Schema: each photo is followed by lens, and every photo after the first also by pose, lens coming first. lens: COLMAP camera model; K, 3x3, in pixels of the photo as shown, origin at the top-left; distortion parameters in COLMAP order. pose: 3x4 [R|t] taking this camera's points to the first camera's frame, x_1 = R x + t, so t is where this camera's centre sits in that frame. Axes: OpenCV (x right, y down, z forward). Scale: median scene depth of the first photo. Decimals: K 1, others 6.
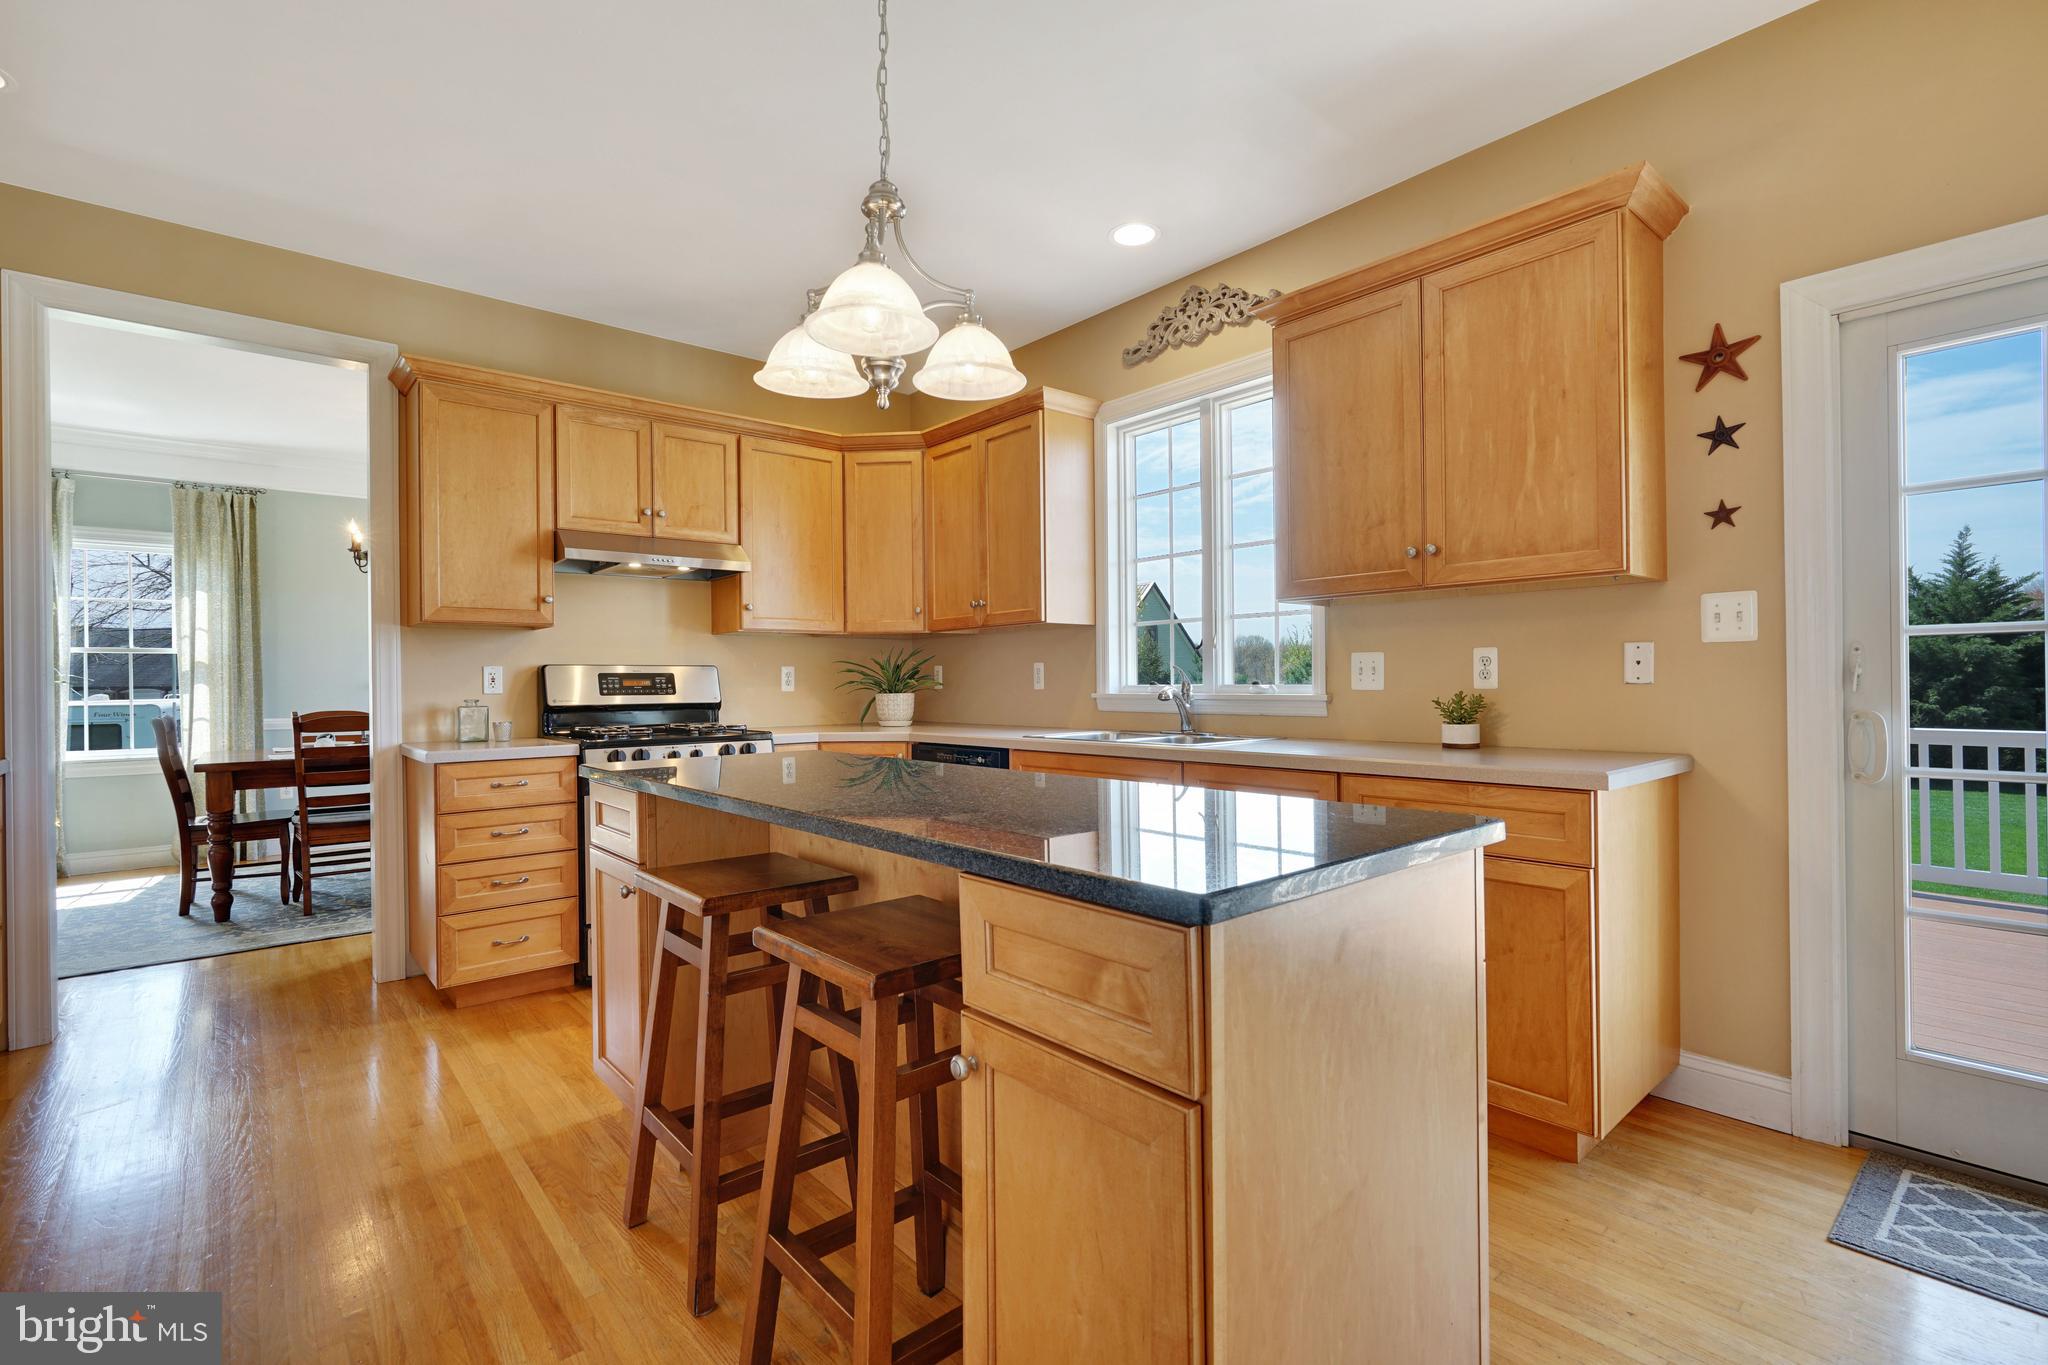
lens RADIAL K [[917.5, 0, 1019.4], [0, 917.5, 681.9], [0, 0, 1]] dist [-0.003287, 0.001052]
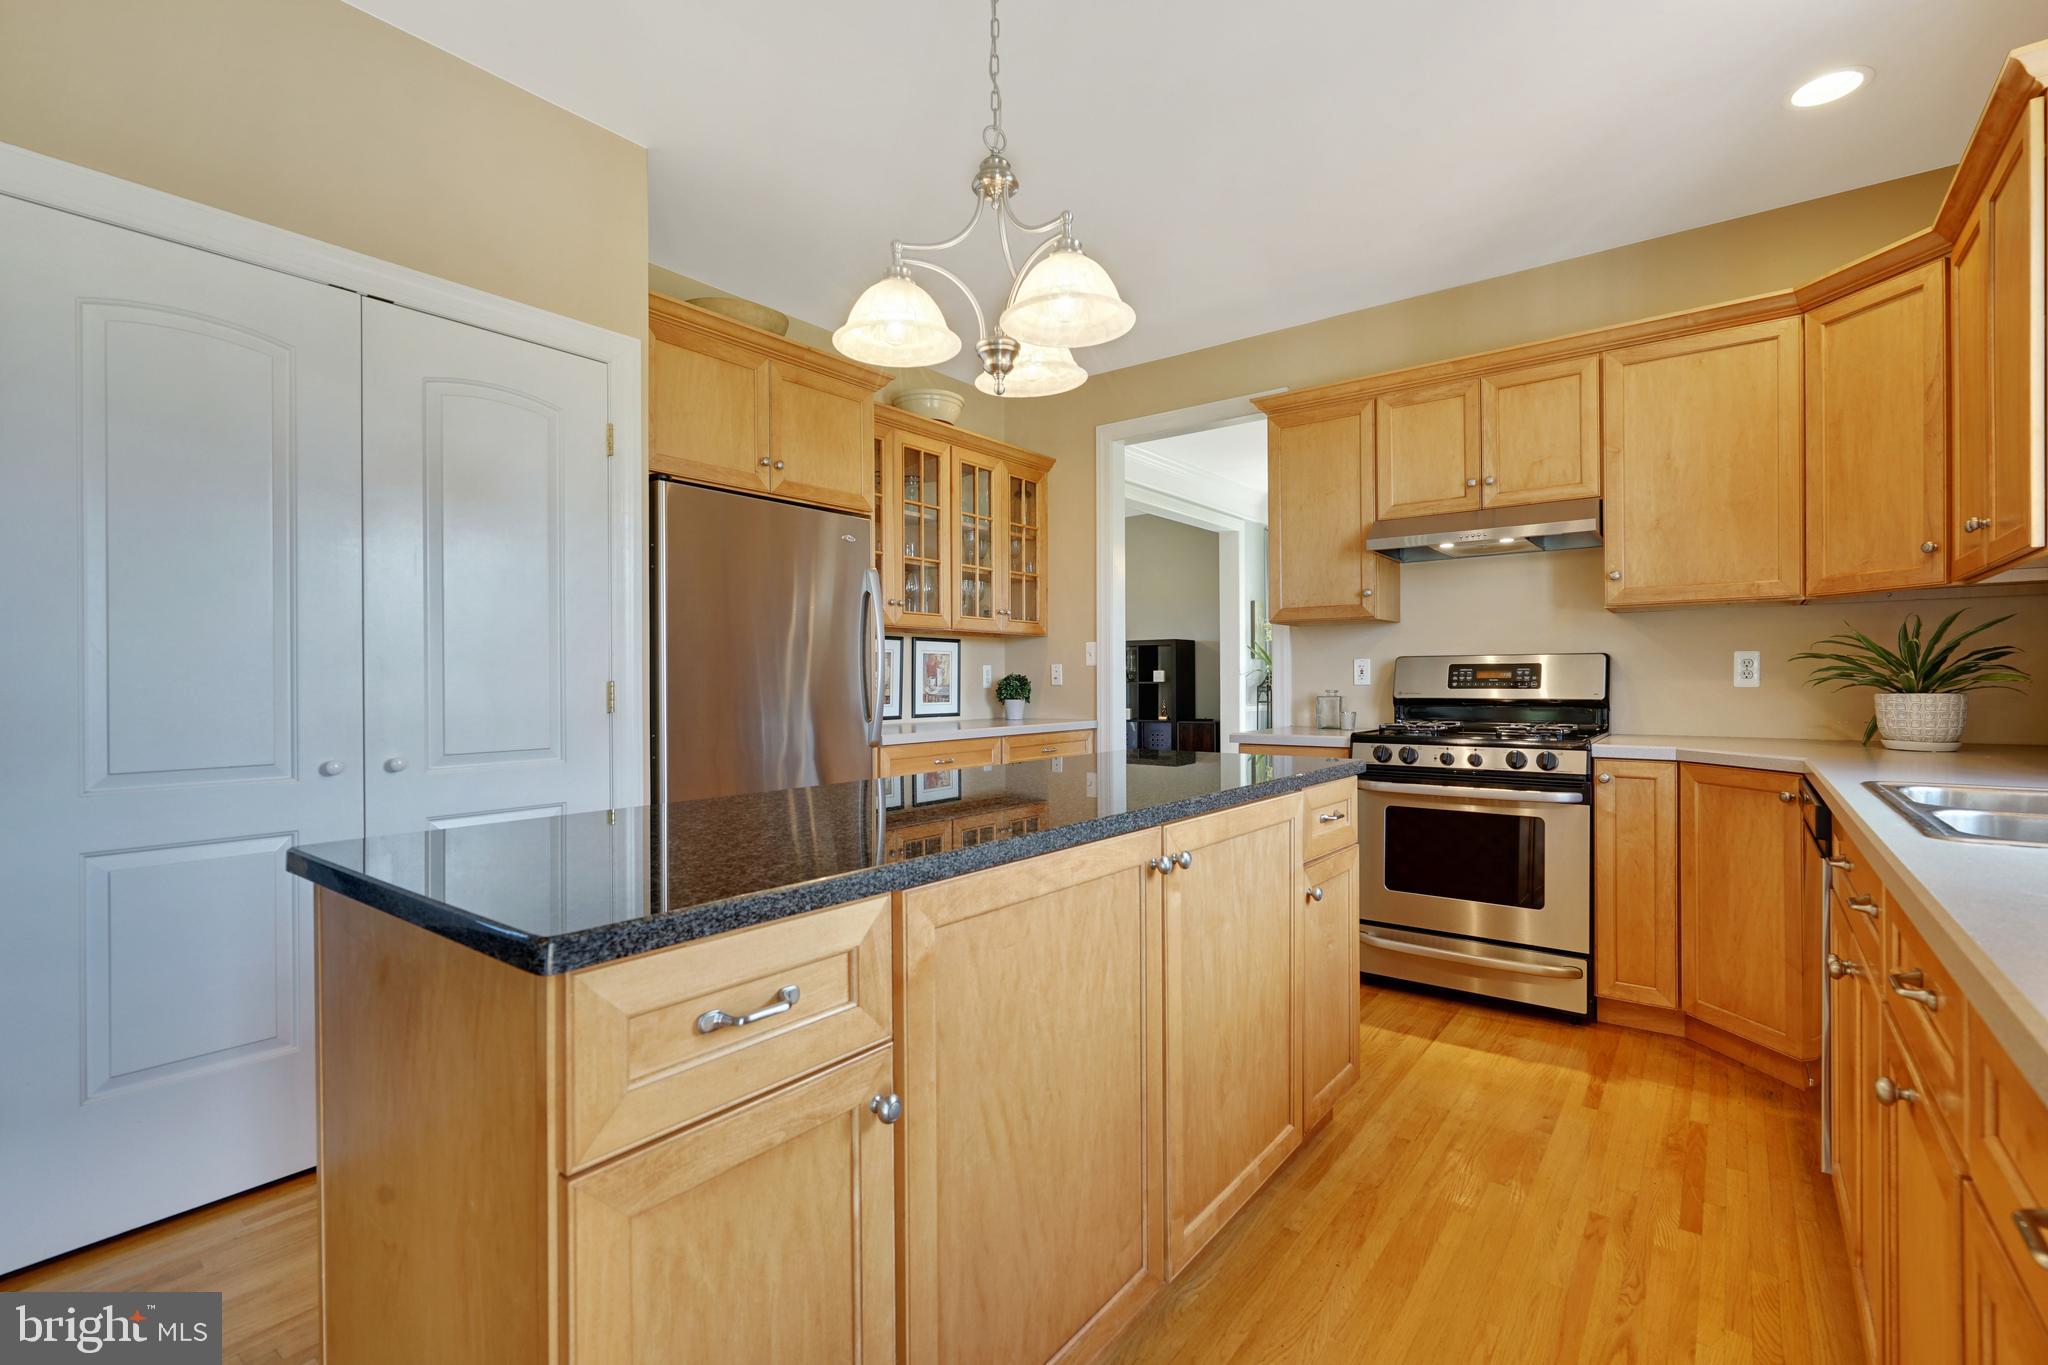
lens RADIAL K [[917.5, 0, 1019.4], [0, 917.5, 681.9], [0, 0, 1]] dist [-0.003287, 0.001052]
pose [[0.199504, 0.011140, -0.979834, 0.400521], [0.003622, 0.999920, 0.012106, -0.004912], [0.979890, -0.005965, 0.199448, 0.416732]]
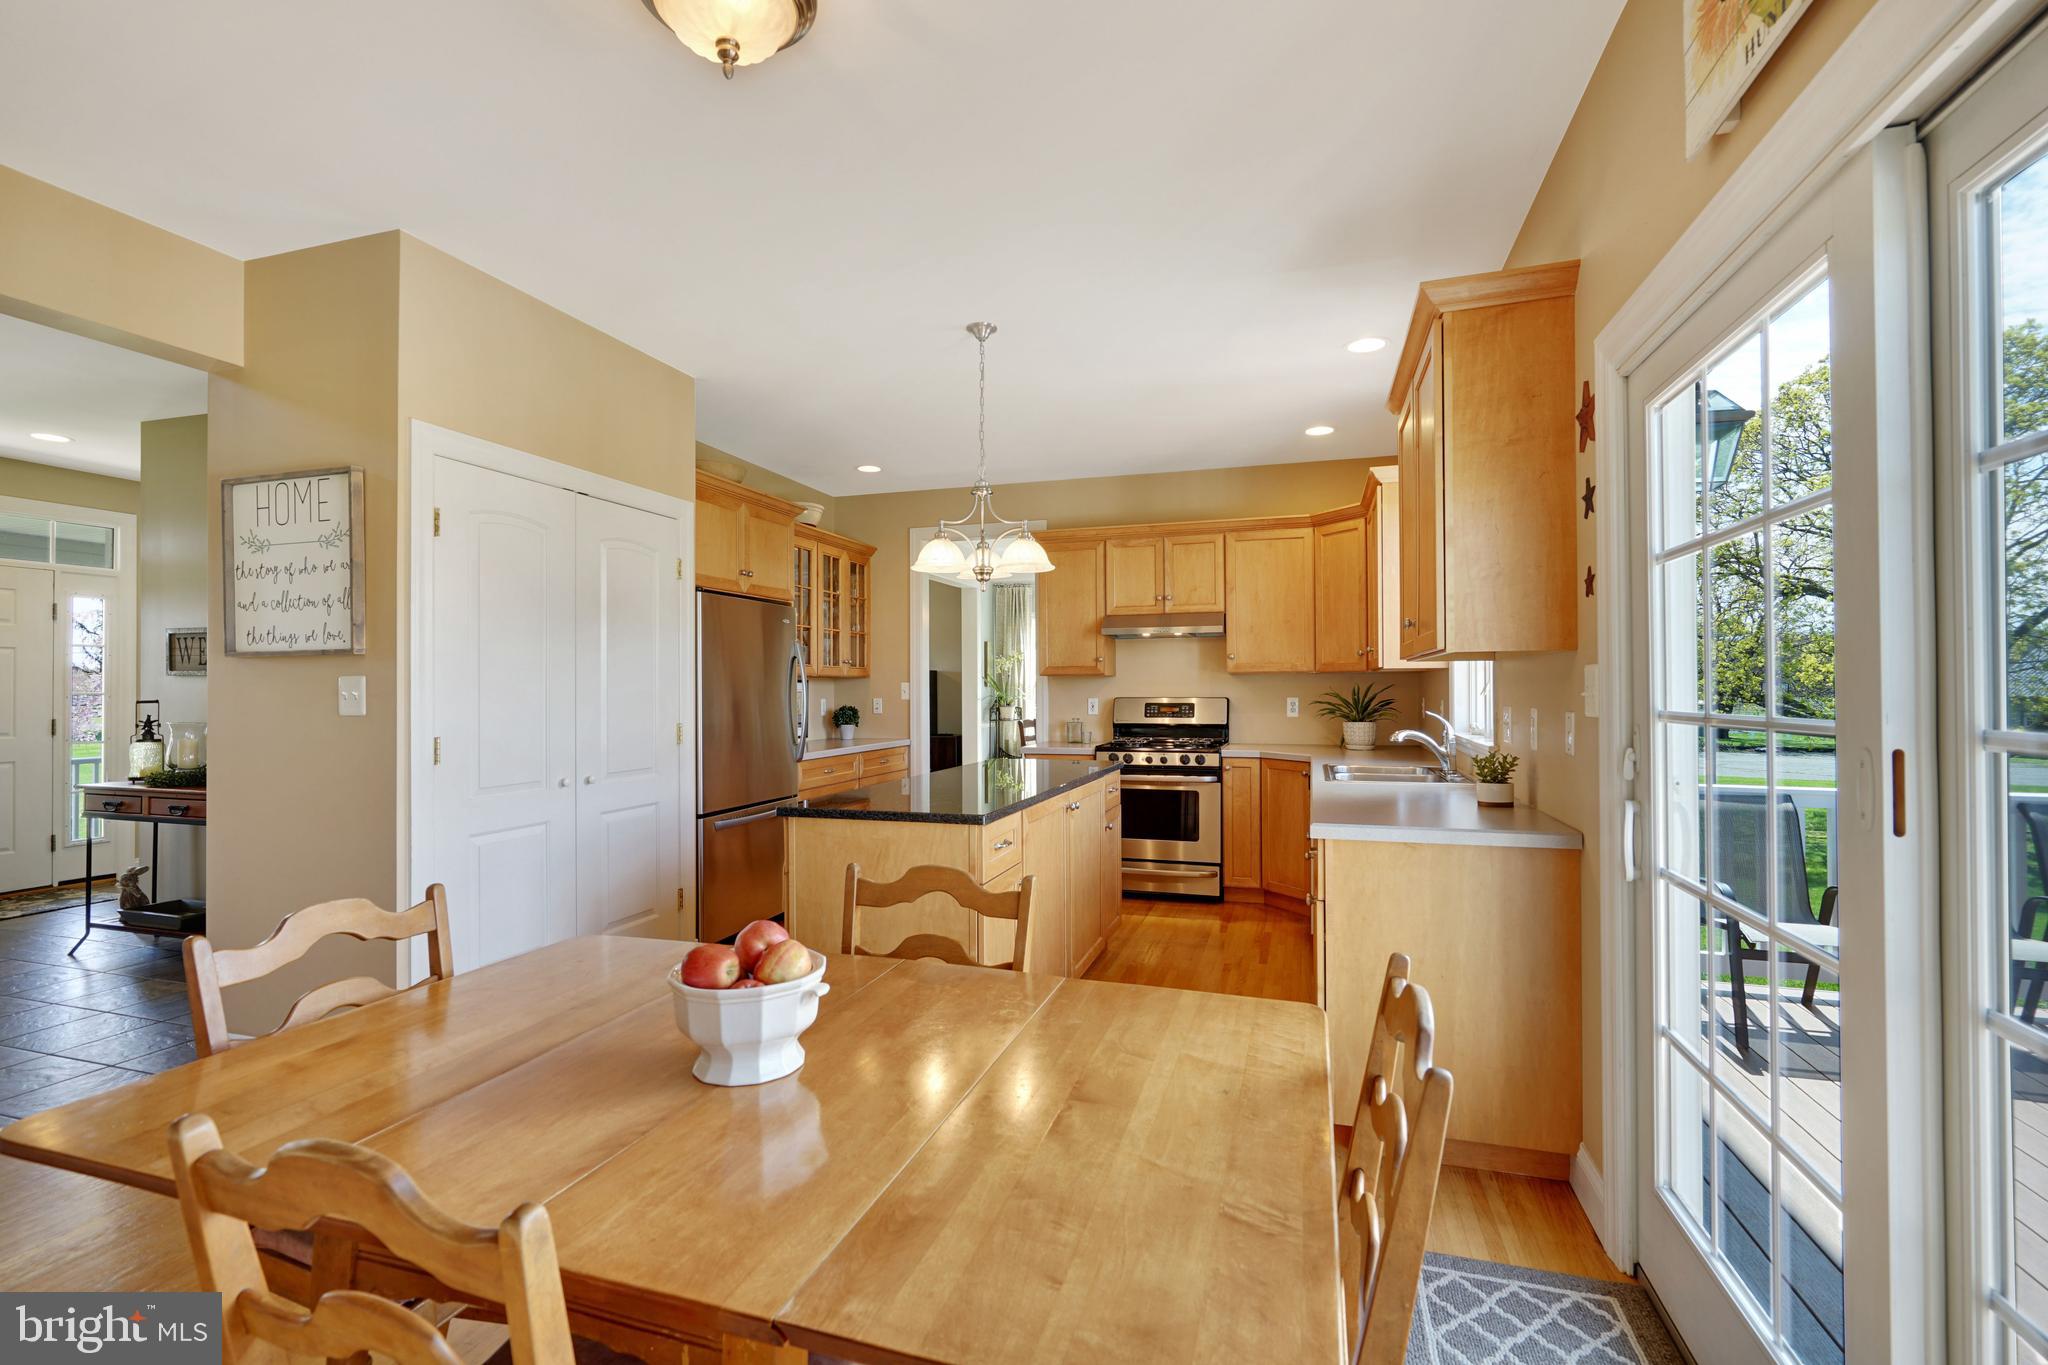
lens RADIAL K [[921.0, 0, 1019.3], [0, 921.0, 680.2], [0, 0, 1]] dist [-0.003157, 0.000144]
pose [[0.527930, 0.000348, -0.849288, 0.811776], [-0.000682, 1.000000, -0.000015, -0.051635], [0.849288, 0.000587, 0.527930, -0.000678]]
